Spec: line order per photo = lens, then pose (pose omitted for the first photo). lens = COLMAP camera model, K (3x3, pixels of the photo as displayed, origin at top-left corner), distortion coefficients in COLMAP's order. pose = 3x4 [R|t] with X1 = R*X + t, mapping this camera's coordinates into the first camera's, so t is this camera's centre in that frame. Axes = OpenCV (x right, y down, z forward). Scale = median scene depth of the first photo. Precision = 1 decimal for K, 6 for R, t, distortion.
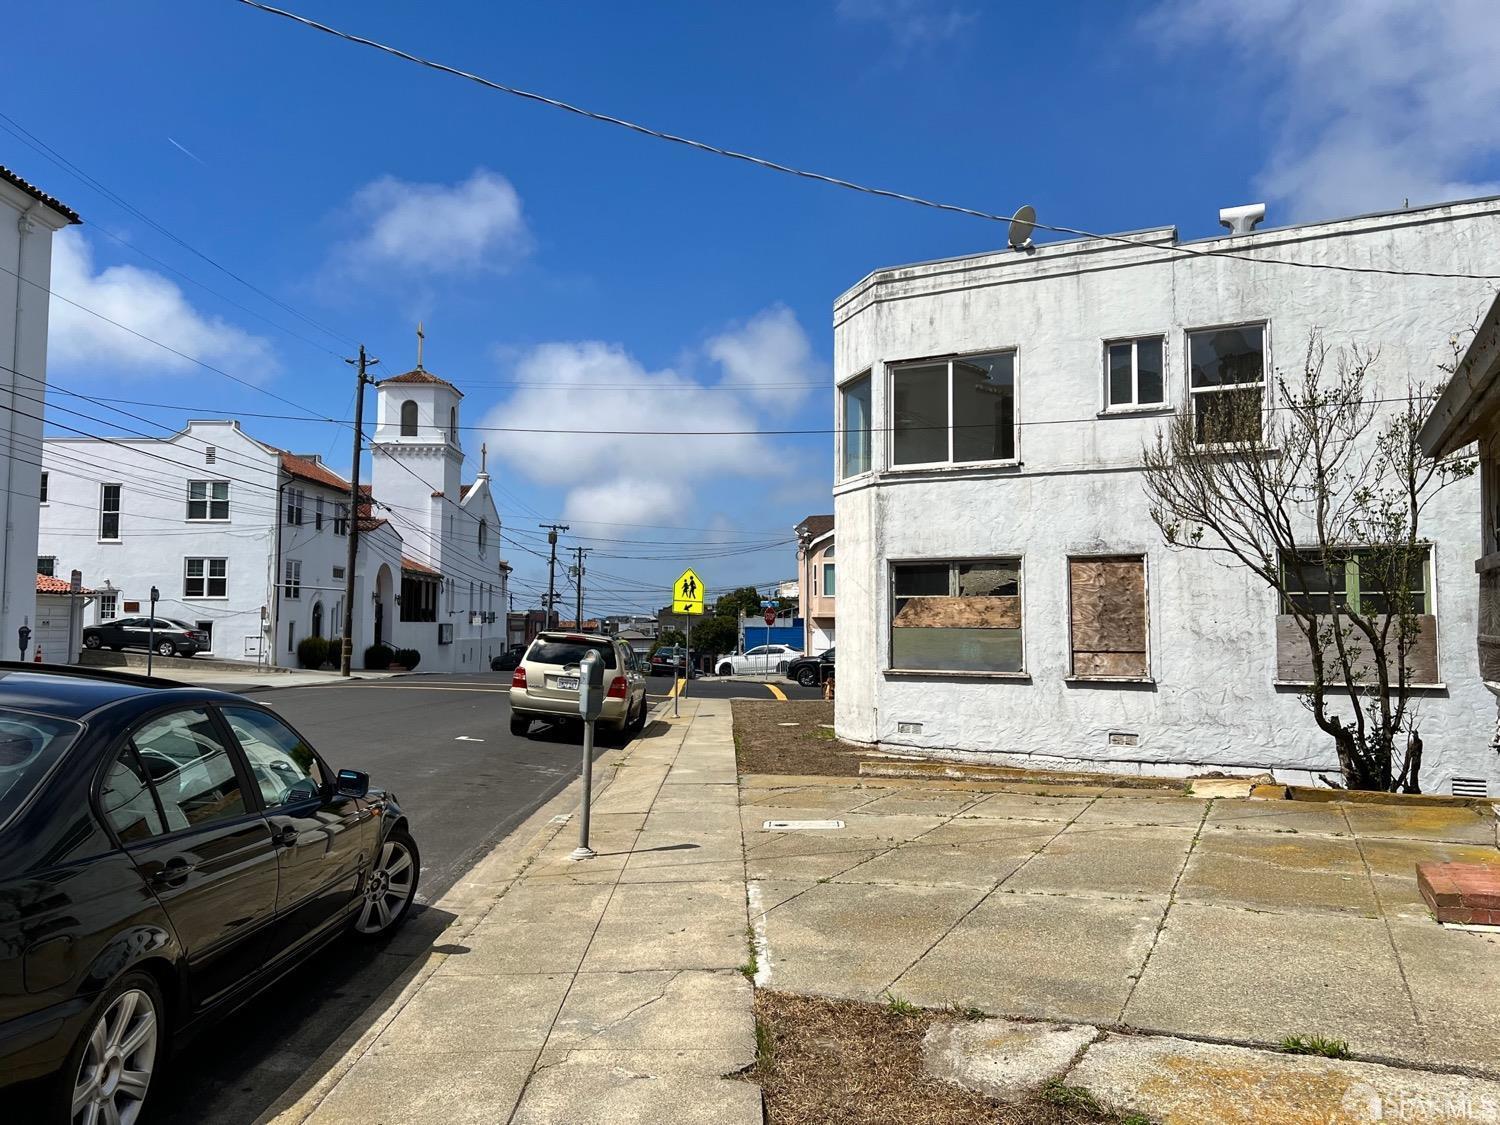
lens RADIAL K [[1110.3, 0, 744.1], [0, 1110.3, 563.8], [0, 0, 1]] dist [0.169944, -0.418512]
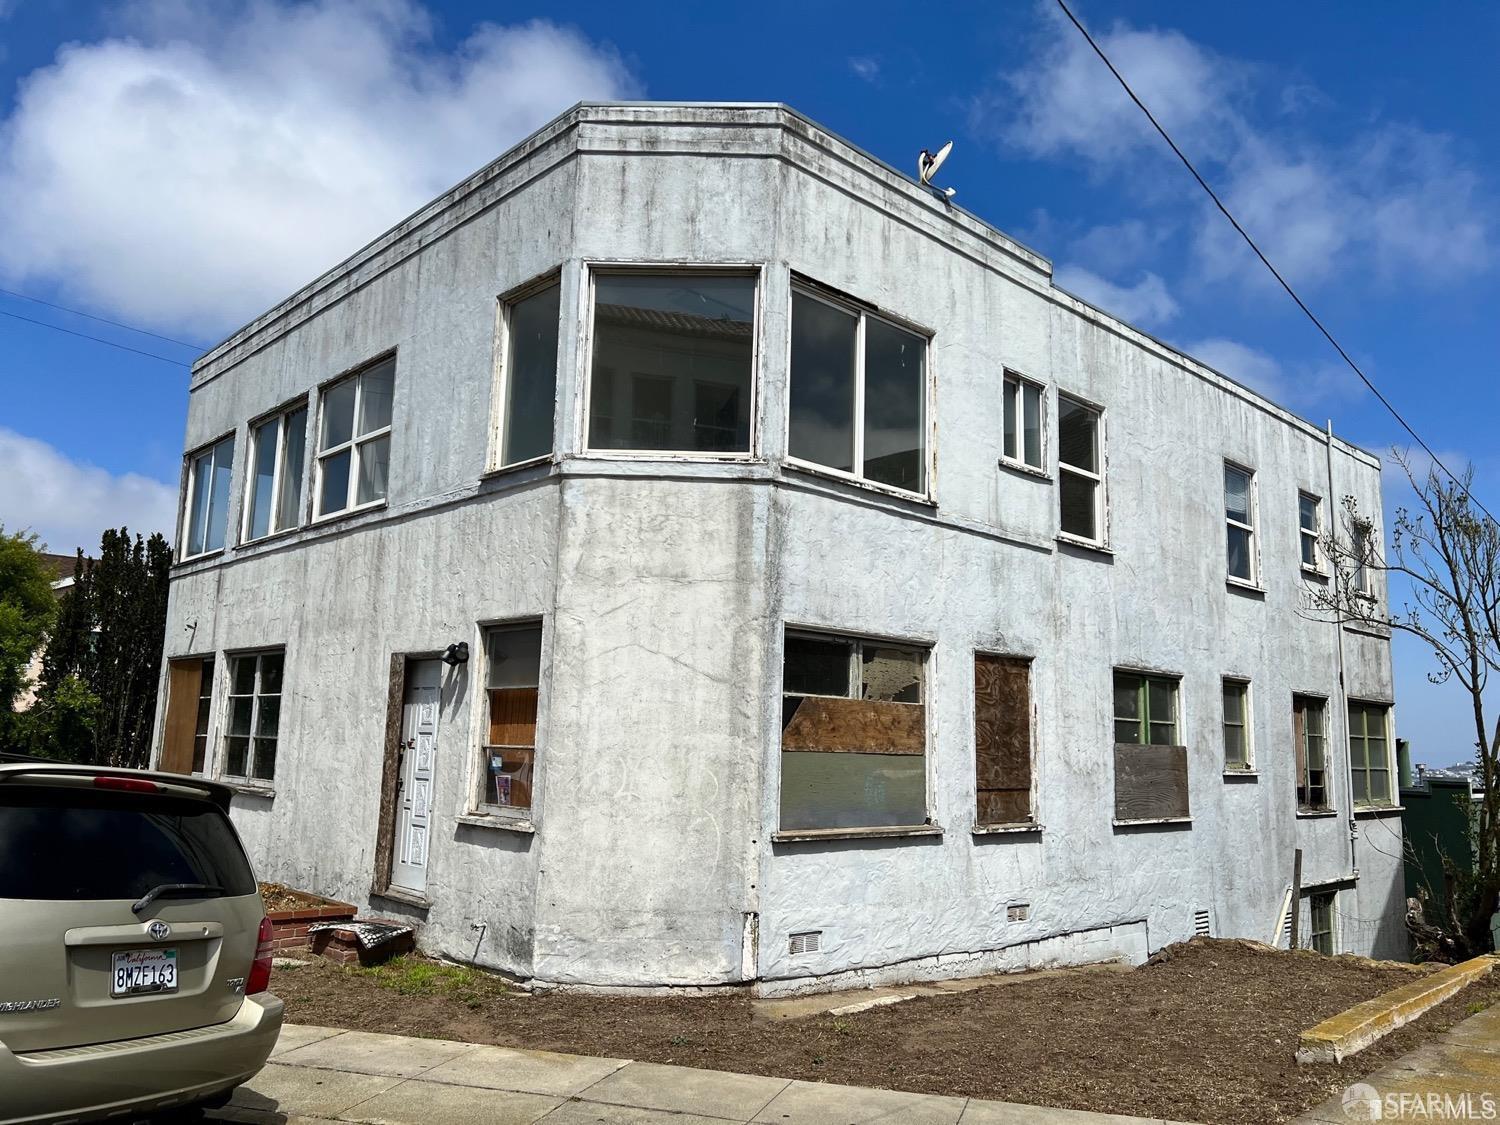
lens RADIAL K [[1110.3, 0, 744.1], [0, 1110.3, 563.8], [0, 0, 1]] dist [0.169944, -0.418512]
pose [[0.333529, 0.149203, 0.930858, -0.404755], [-0.089161, 0.987963, -0.126409, 0.039478], [-0.938514, -0.040835, 0.342818, 0.877271]]
